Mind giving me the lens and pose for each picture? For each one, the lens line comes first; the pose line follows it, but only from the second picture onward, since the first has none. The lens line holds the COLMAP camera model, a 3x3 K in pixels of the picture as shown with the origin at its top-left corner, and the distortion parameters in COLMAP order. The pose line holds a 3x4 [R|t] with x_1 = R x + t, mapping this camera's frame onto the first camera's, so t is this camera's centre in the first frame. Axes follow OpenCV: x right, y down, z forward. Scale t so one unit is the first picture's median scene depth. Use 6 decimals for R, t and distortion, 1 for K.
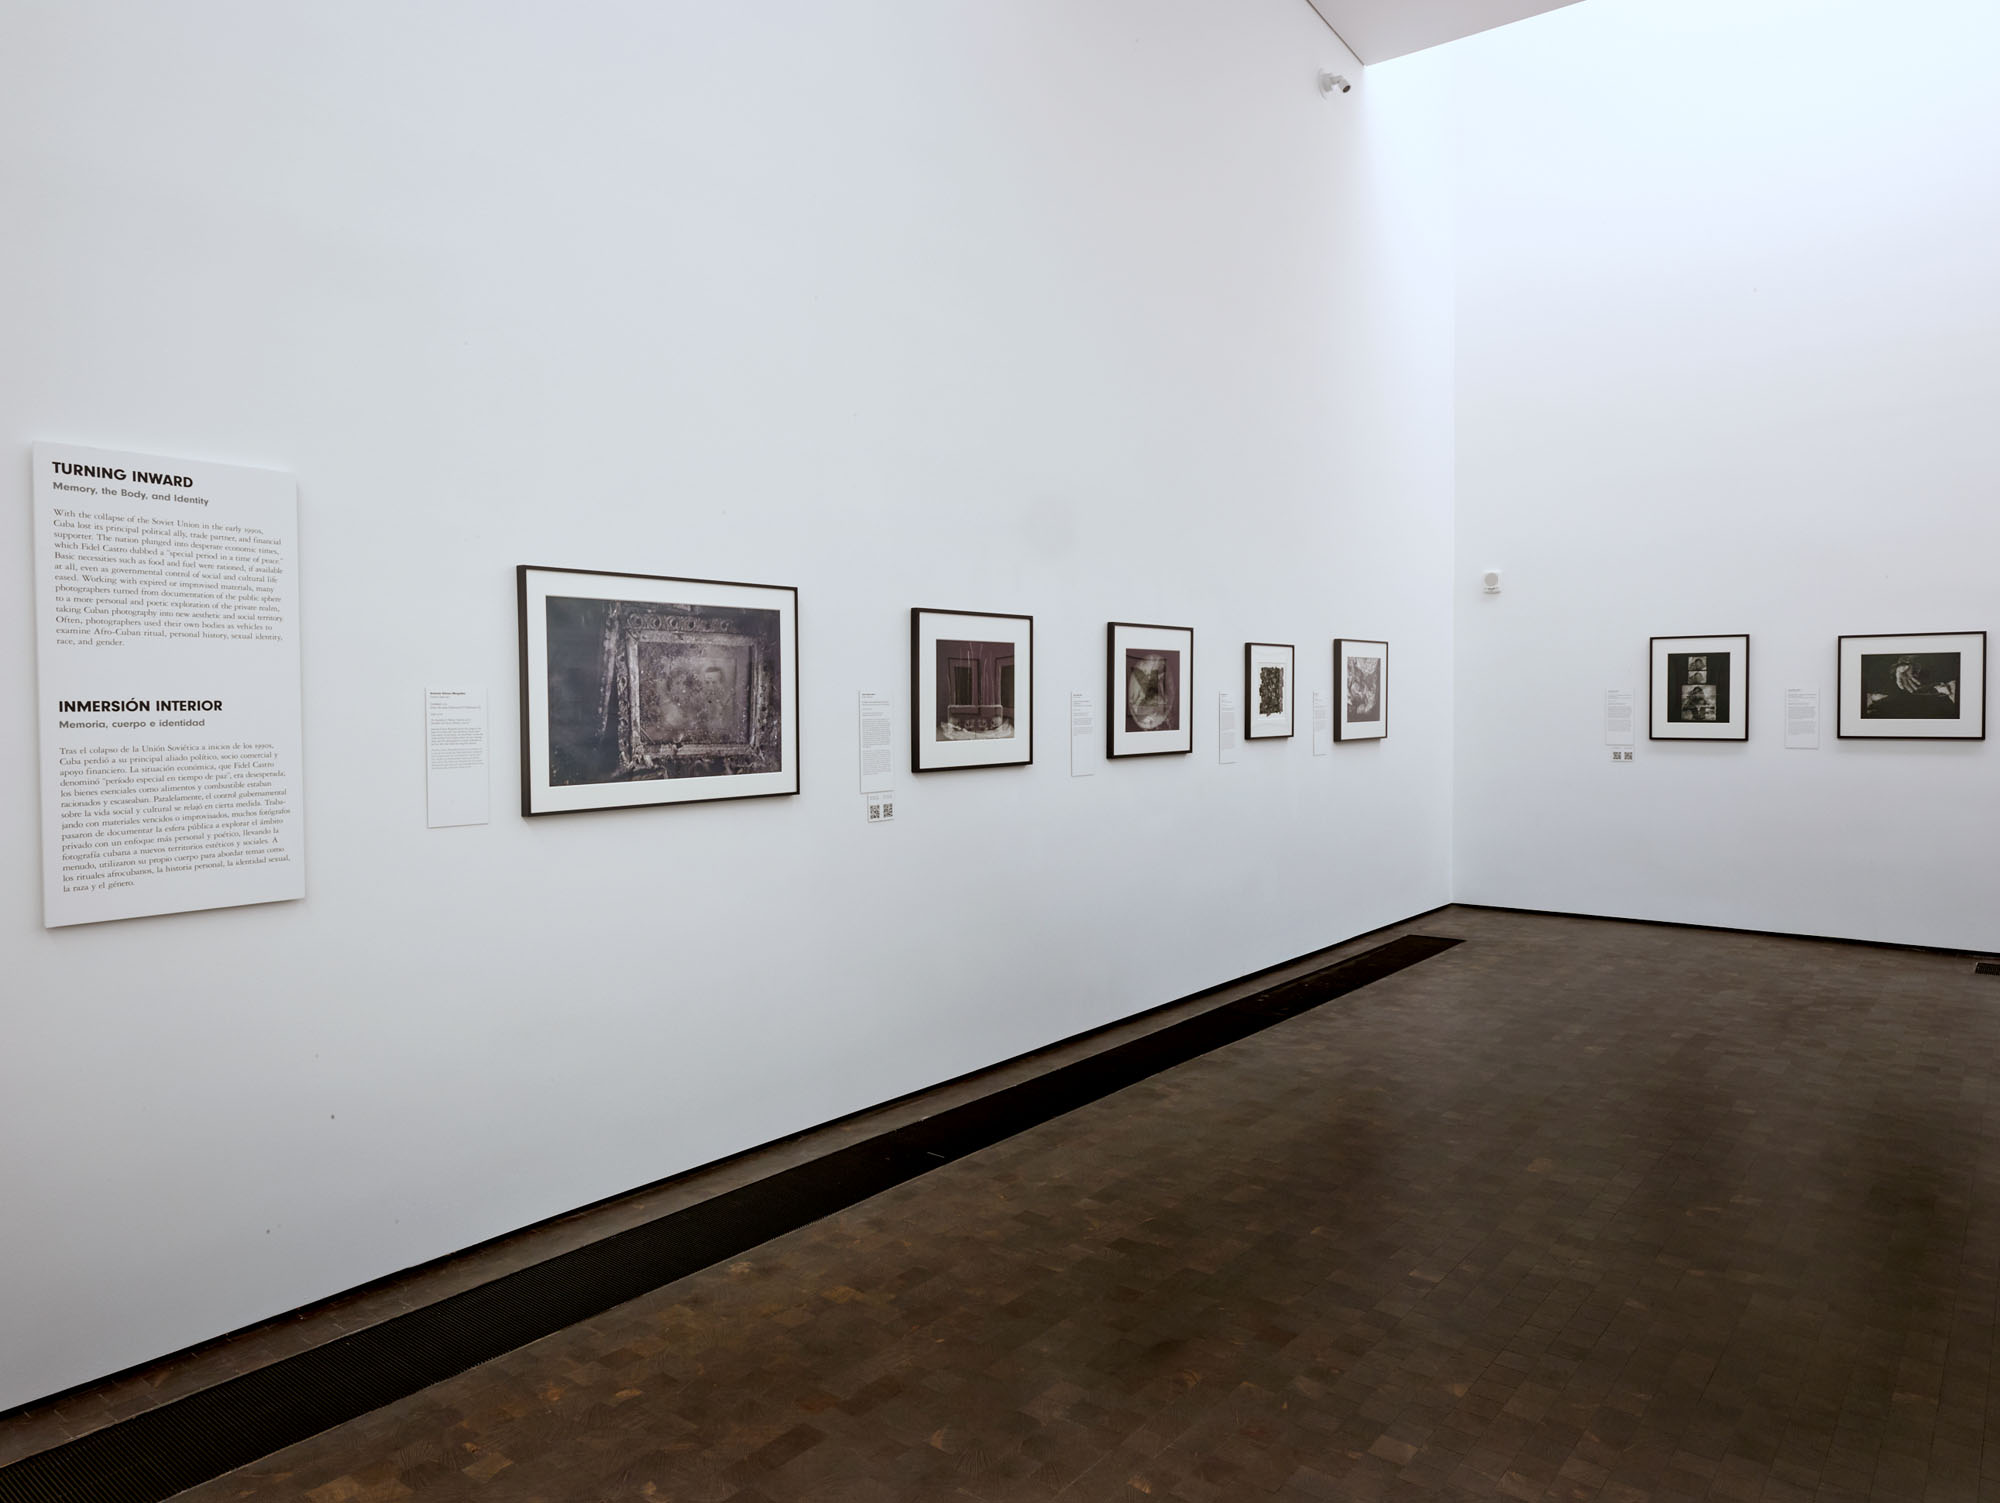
lens RADIAL K [[1324.4, 0, 1003.3], [0, 1324.4, 732.0], [0, 0, 1]] dist [-0.001834, 0.003602]
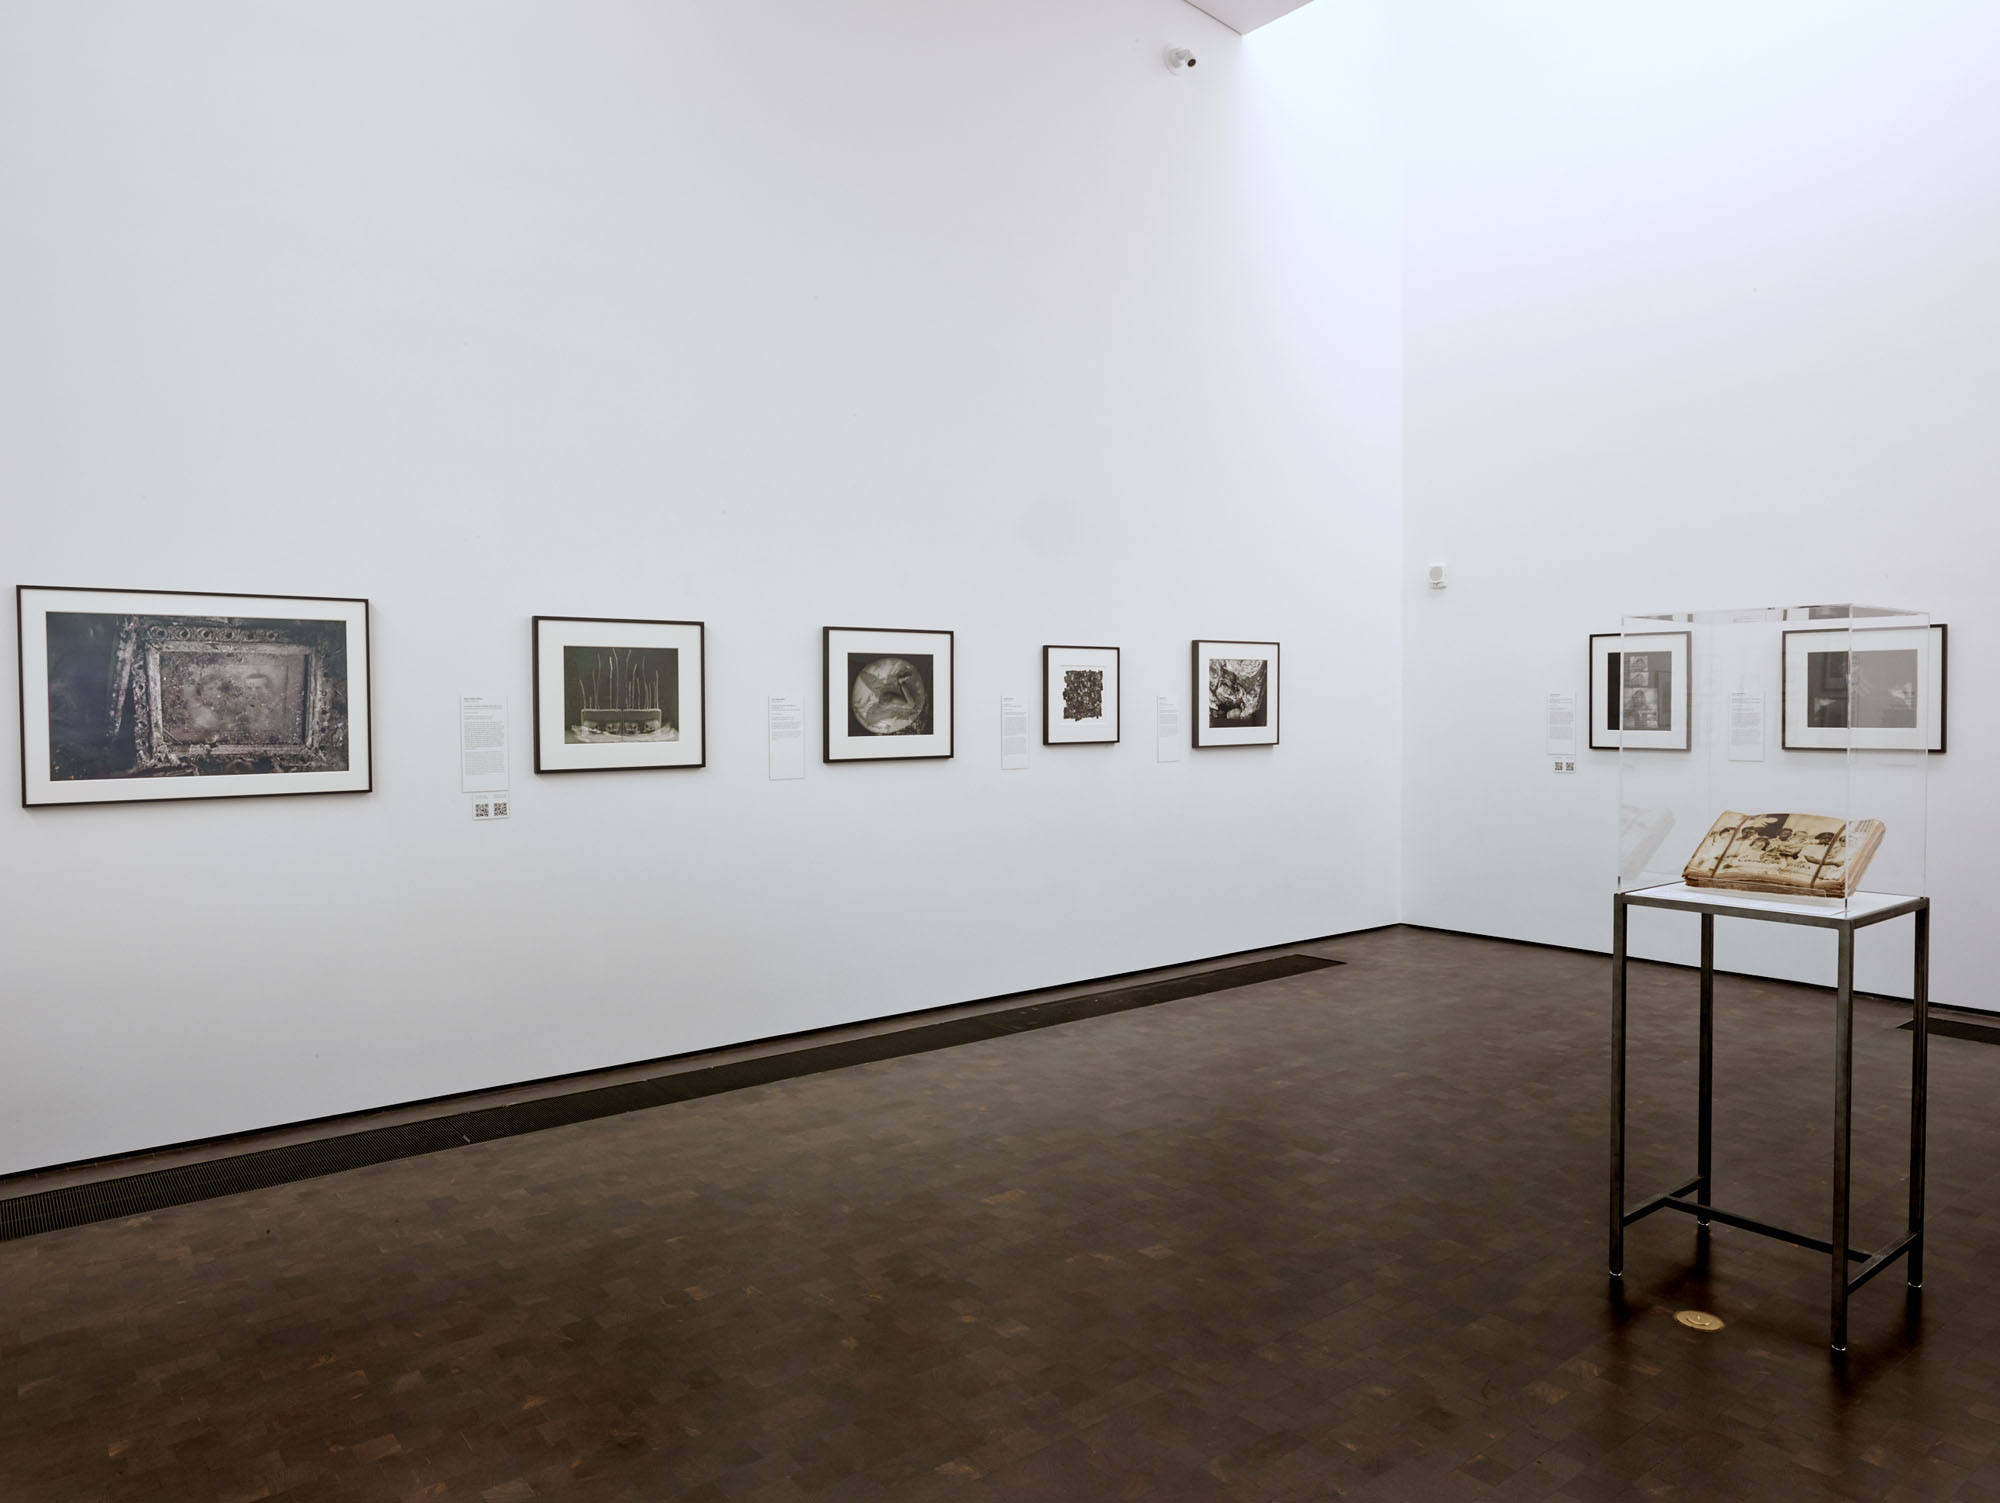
lens RADIAL K [[1324.4, 0, 1003.0], [0, 1324.4, 730.0], [0, 0, 1]] dist [-0.001834, 0.003602]
pose [[0.974153, 0.006659, -0.225793, 0.517580], [-0.007210, 0.999973, -0.001614, -0.004614], [0.225776, 0.003200, 0.974174, 0.063345]]
